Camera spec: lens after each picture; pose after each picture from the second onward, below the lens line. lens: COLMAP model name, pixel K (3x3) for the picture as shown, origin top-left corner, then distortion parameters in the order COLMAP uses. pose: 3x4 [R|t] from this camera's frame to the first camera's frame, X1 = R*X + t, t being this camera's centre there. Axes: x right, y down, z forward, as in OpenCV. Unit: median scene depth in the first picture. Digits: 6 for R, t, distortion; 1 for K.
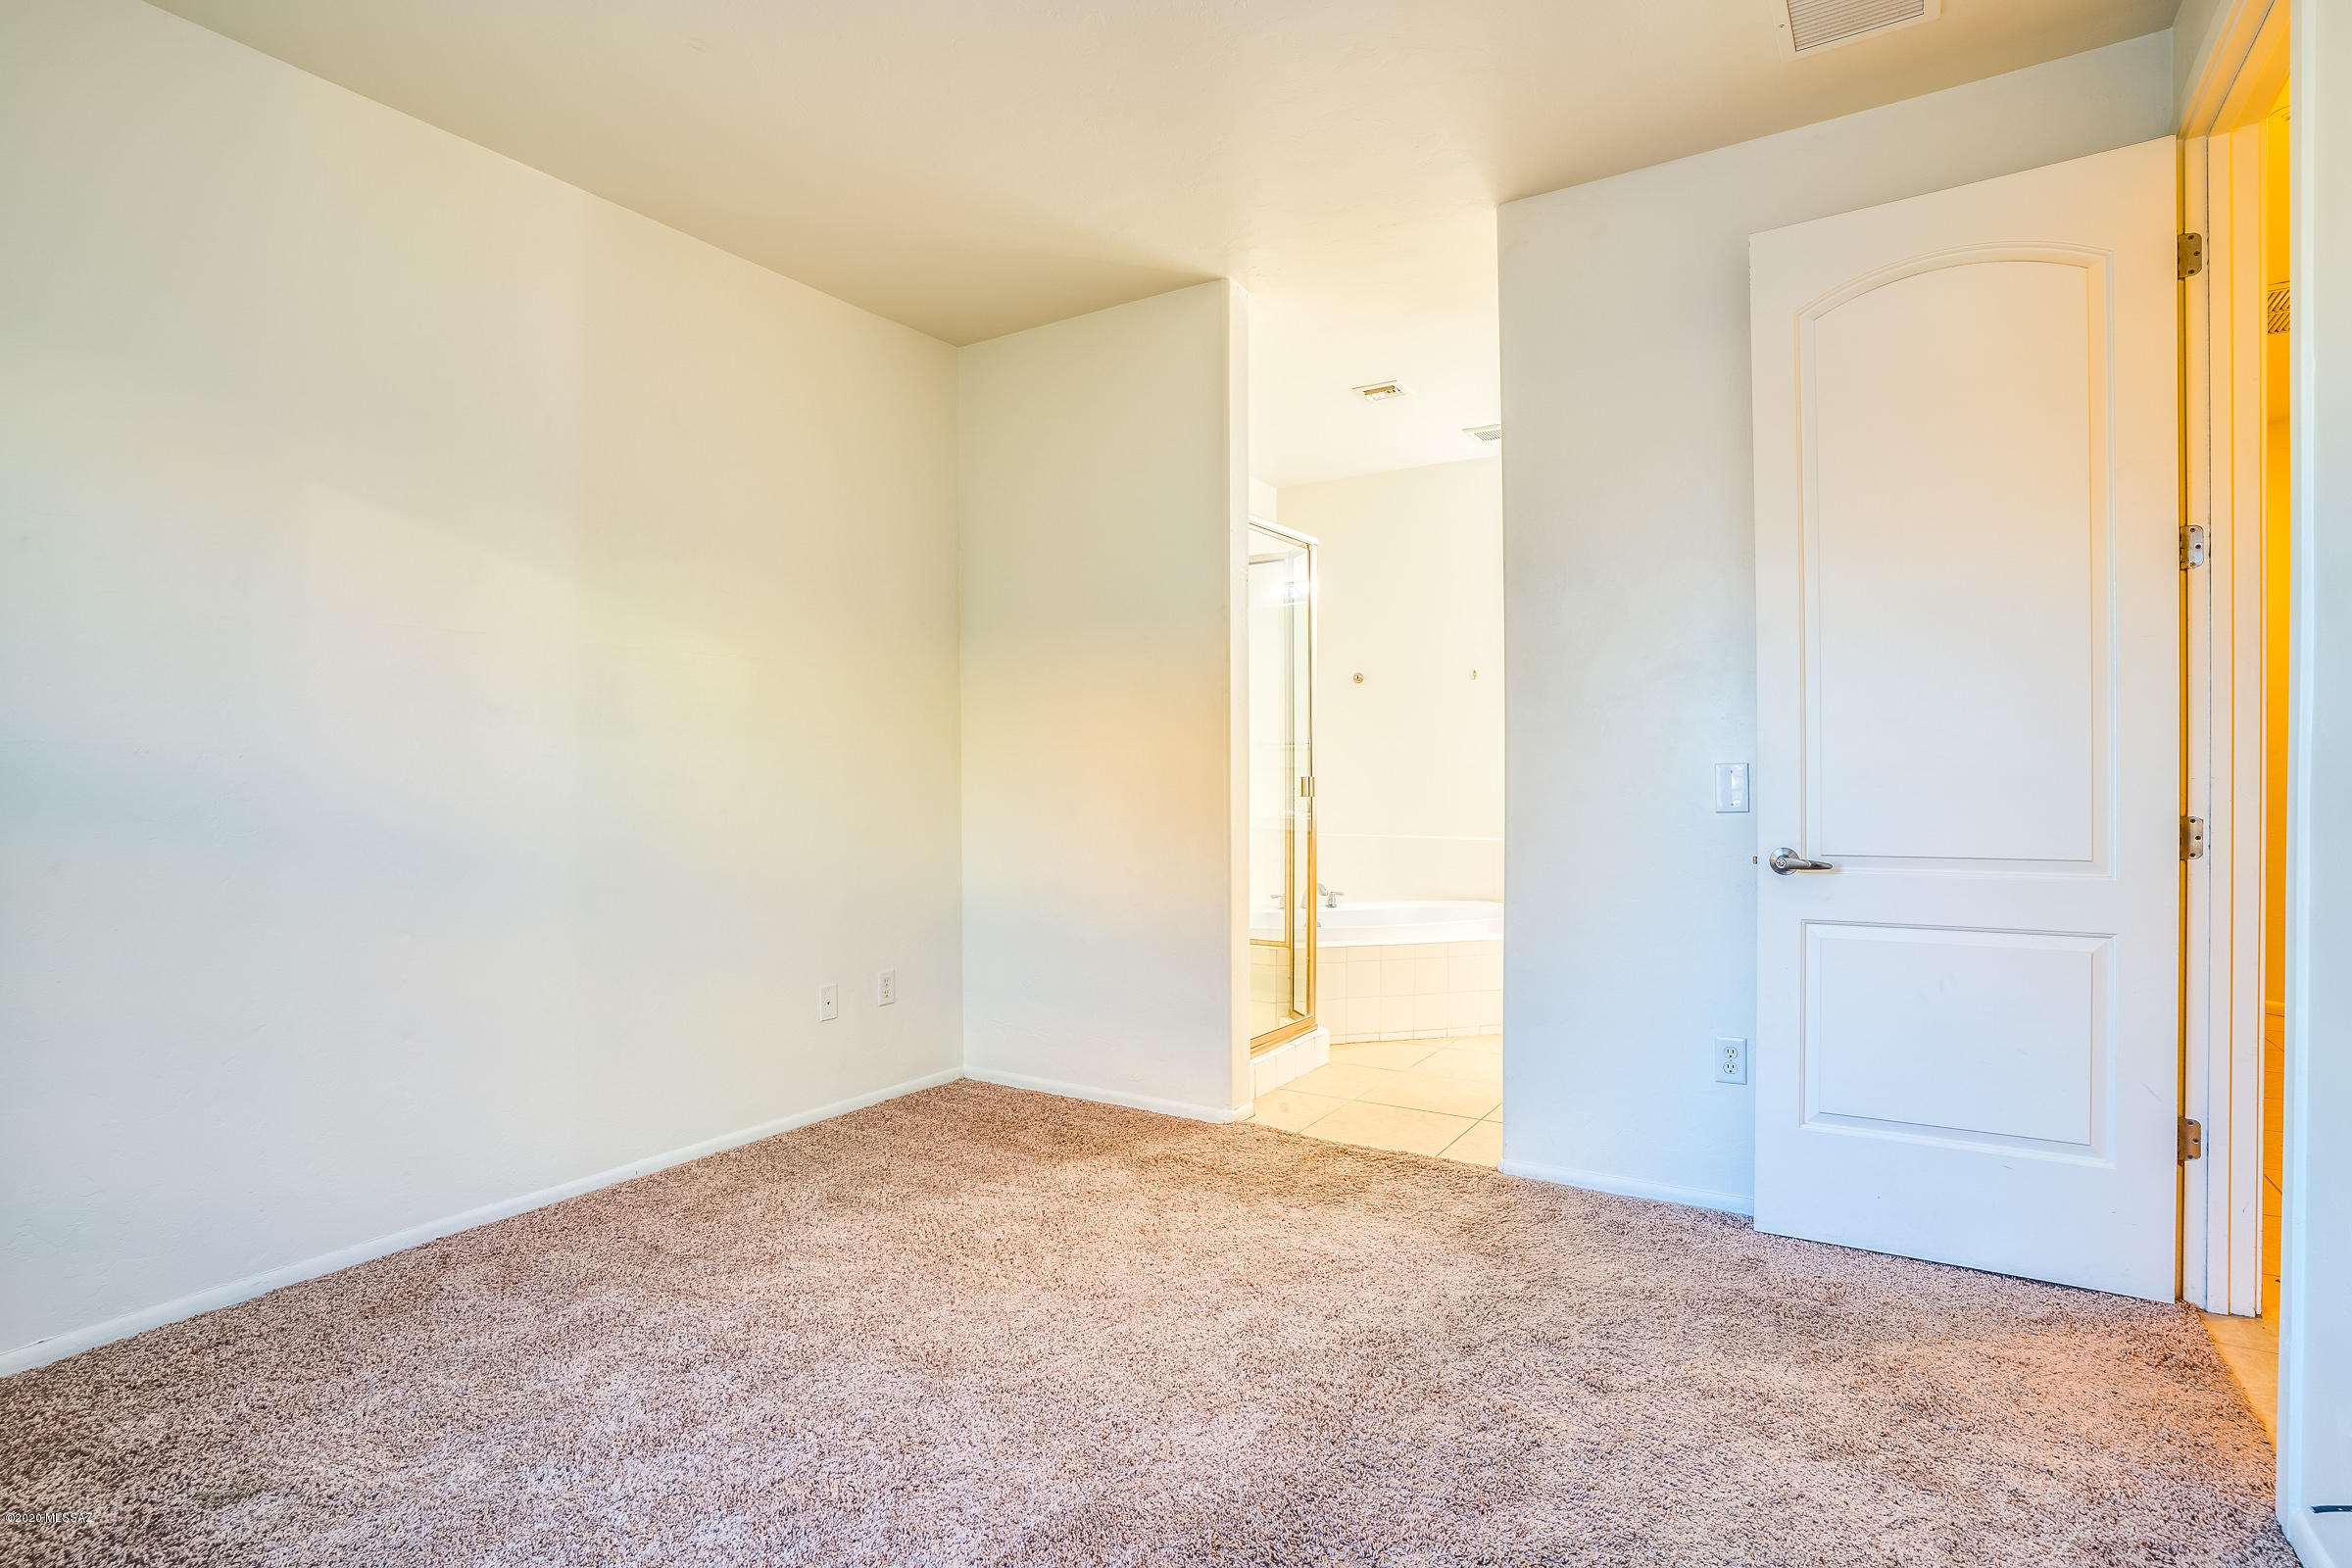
lens RADIAL K [[1178.4, 0, 1173.4], [0, 1178.4, 794.9], [0, 0, 1]] dist [-0.080577, 0.040417]
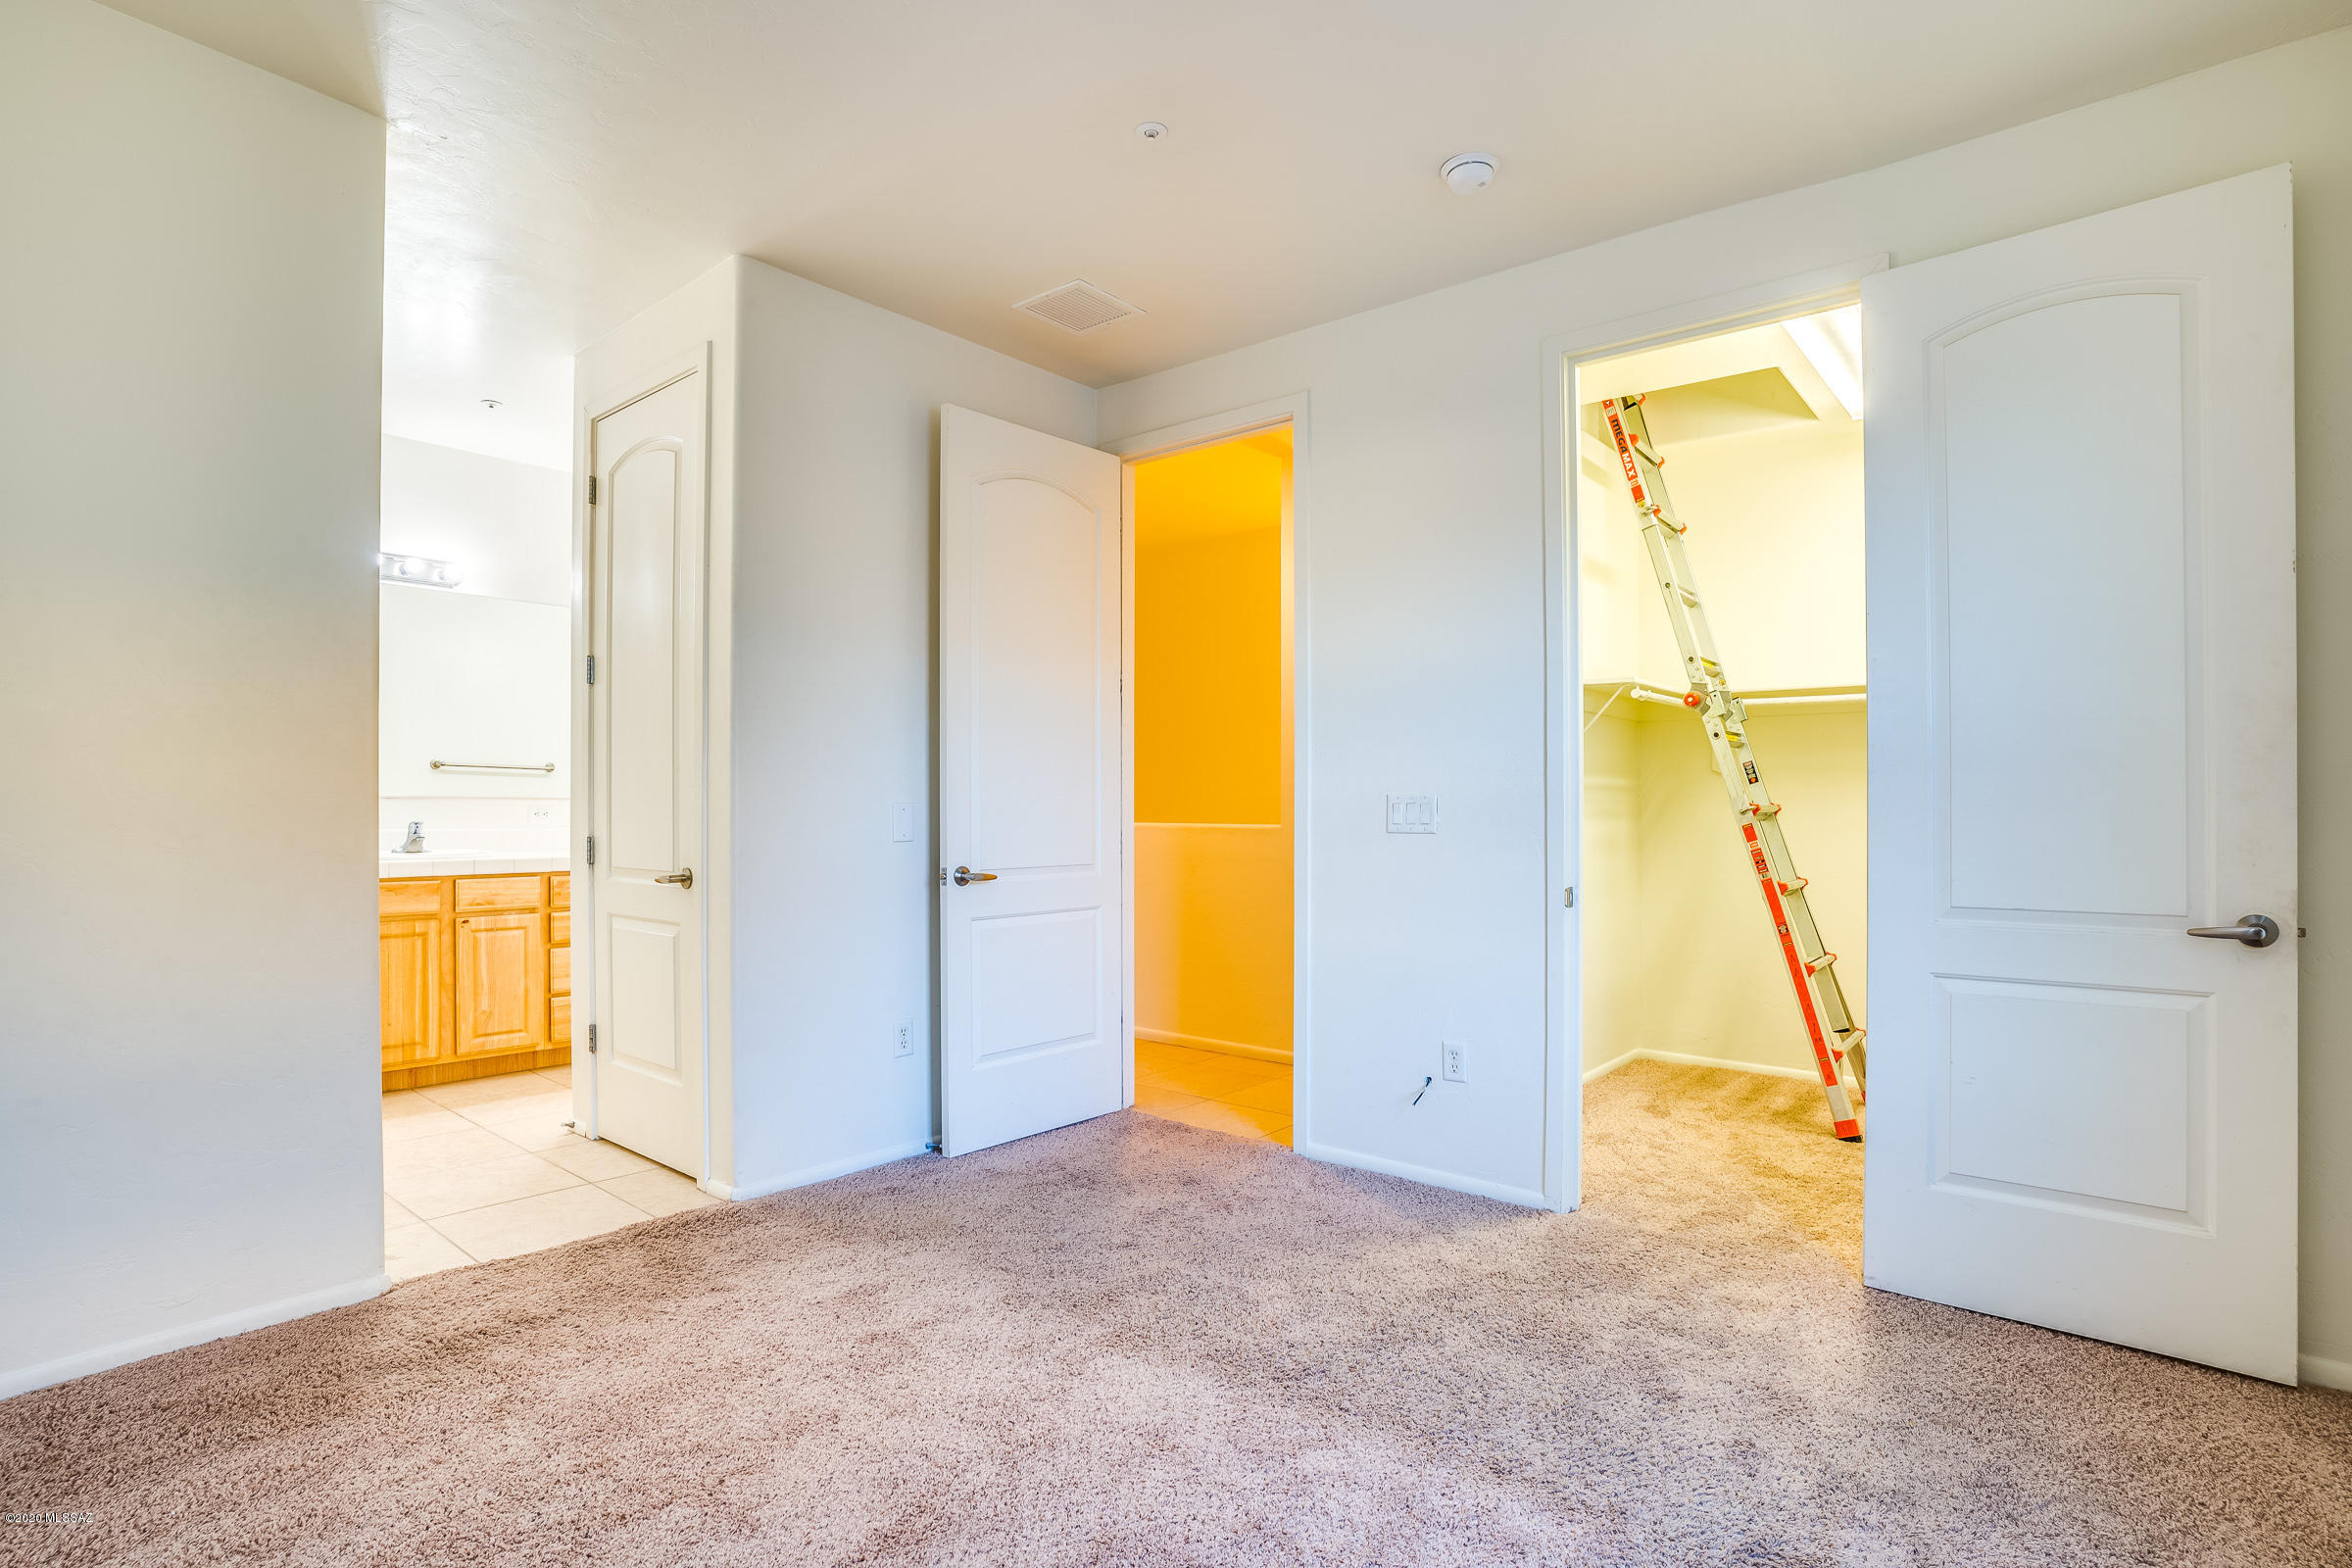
lens RADIAL K [[1178.4, 0, 1173.4], [0, 1178.4, 794.9], [0, 0, 1]] dist [-0.080577, 0.040417]
pose [[0.129821, 0.018105, 0.991372, -0.794436], [0.016363, 0.999658, -0.020399, -0.004763], [-0.991402, 0.018870, 0.129481, 0.567683]]
